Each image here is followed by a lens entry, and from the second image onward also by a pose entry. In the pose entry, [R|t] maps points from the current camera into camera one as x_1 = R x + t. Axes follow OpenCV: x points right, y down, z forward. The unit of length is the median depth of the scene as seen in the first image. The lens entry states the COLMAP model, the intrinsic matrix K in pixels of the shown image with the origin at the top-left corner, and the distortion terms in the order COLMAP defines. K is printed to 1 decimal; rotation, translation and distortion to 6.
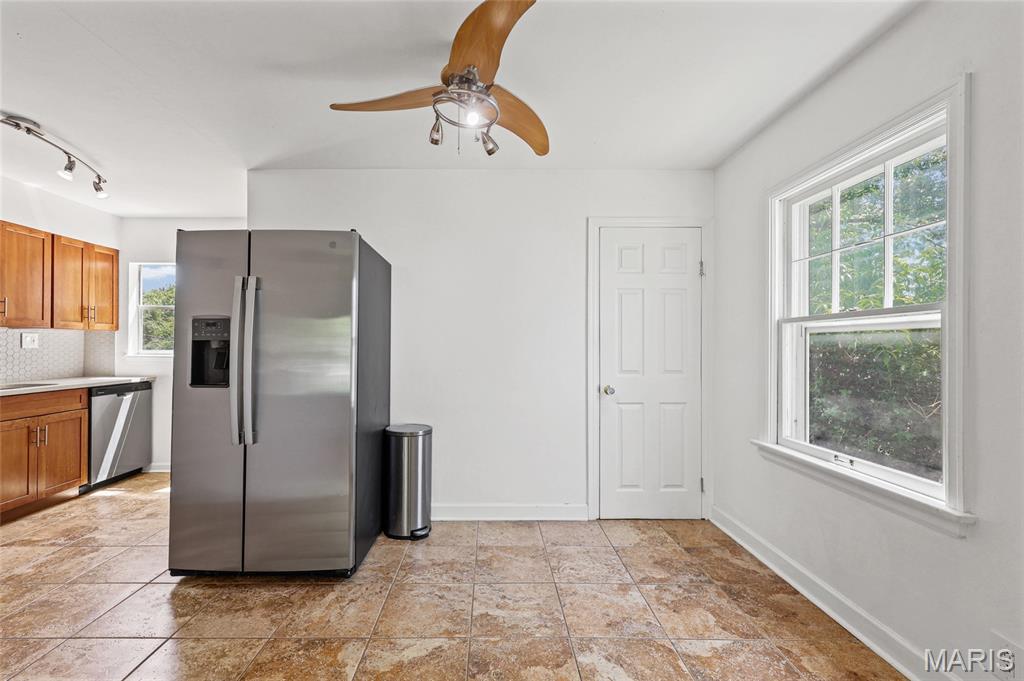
lens RADIAL K [[433.6, 0, 493.2], [0, 433.6, 343.1], [0, 0, 1]] dist [0.001357, 0.000256]
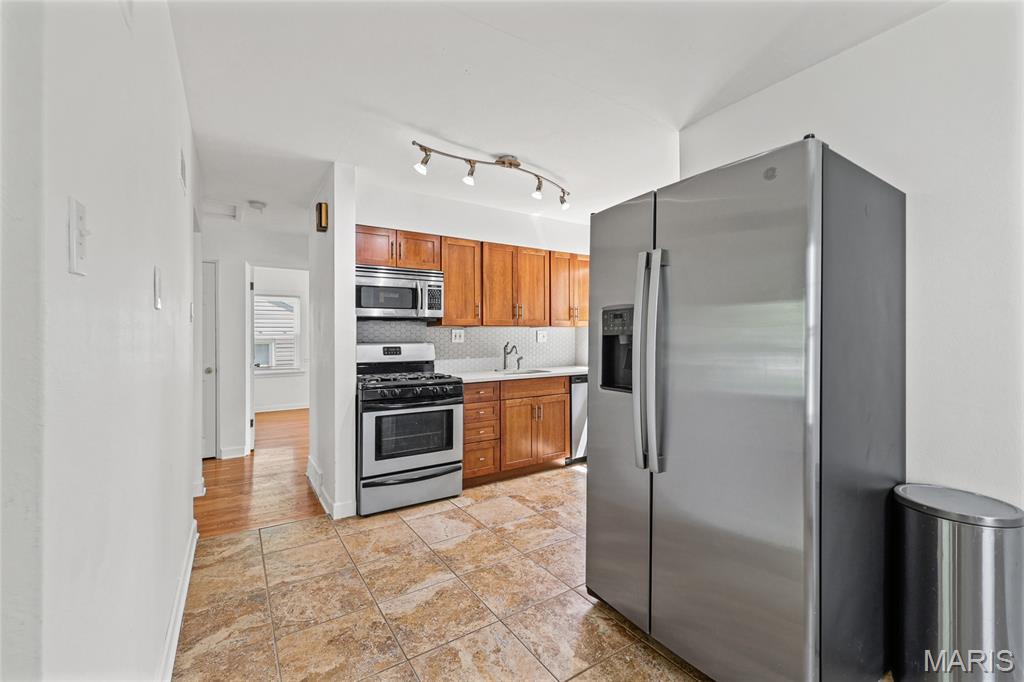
lens RADIAL K [[427.6, 0, 511.6], [0, 427.6, 338.4], [0, 0, 1]] dist [-0.000342, -0.000170]
pose [[0.541929, -0.007182, -0.840394, -0.056661], [0.015017, 0.999887, 0.001139, -0.003306], [0.840290, -0.013238, 0.541975, 0.313417]]
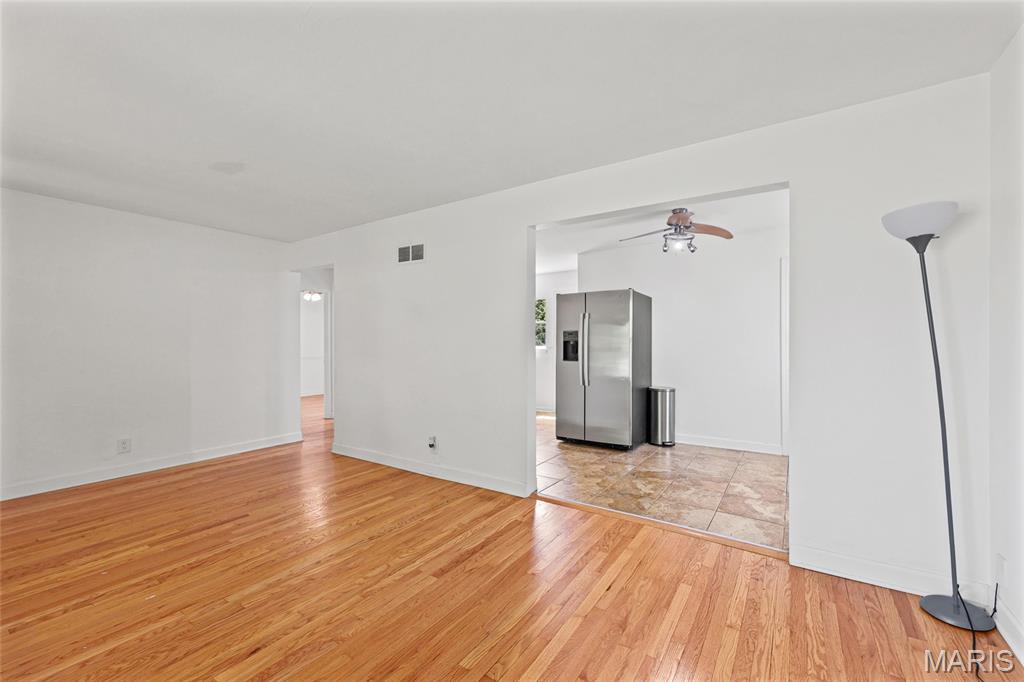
lens RADIAL K [[427.6, 0, 510.3], [0, 427.6, 338.5], [0, 0, 1]] dist [-0.000342, -0.000170]
pose [[0.824074, -0.010454, -0.566386, 0.315872], [0.007803, 0.999944, -0.007104, -0.003969], [0.566429, 0.001434, 0.824109, -0.885509]]
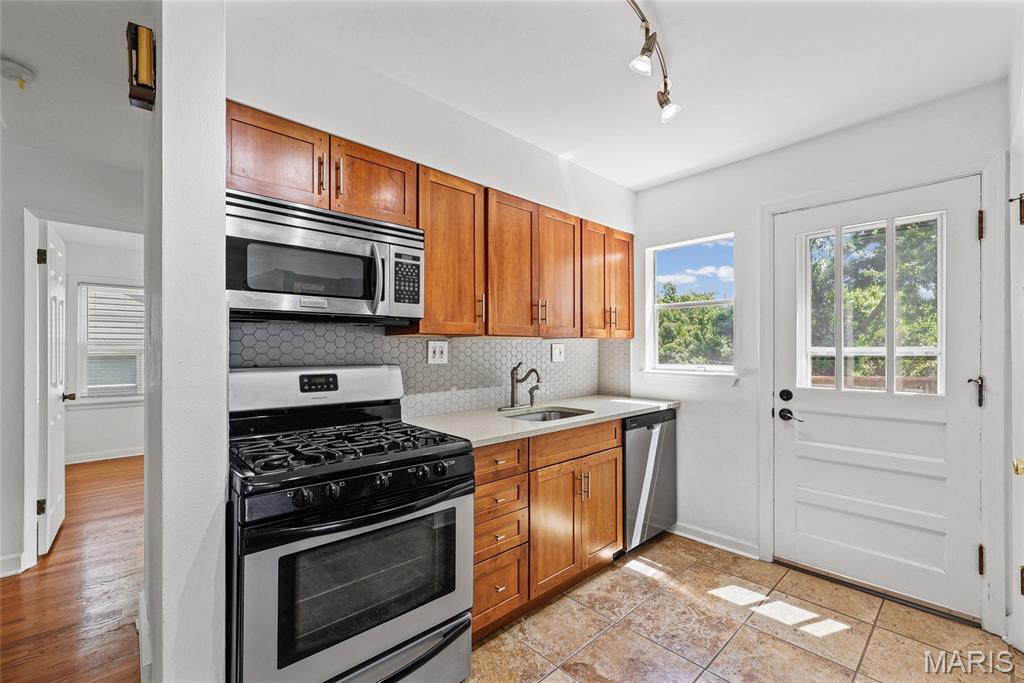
lens RADIAL K [[427.6, 0, 514.4], [0, 427.6, 354.2], [0, 0, 1]] dist [-0.000342, -0.000170]
pose [[0.678424, 0.005102, -0.734653, -0.685550], [0.007699, 0.999872, 0.014053, -0.020331], [0.734630, -0.015190, 0.678298, 0.495151]]
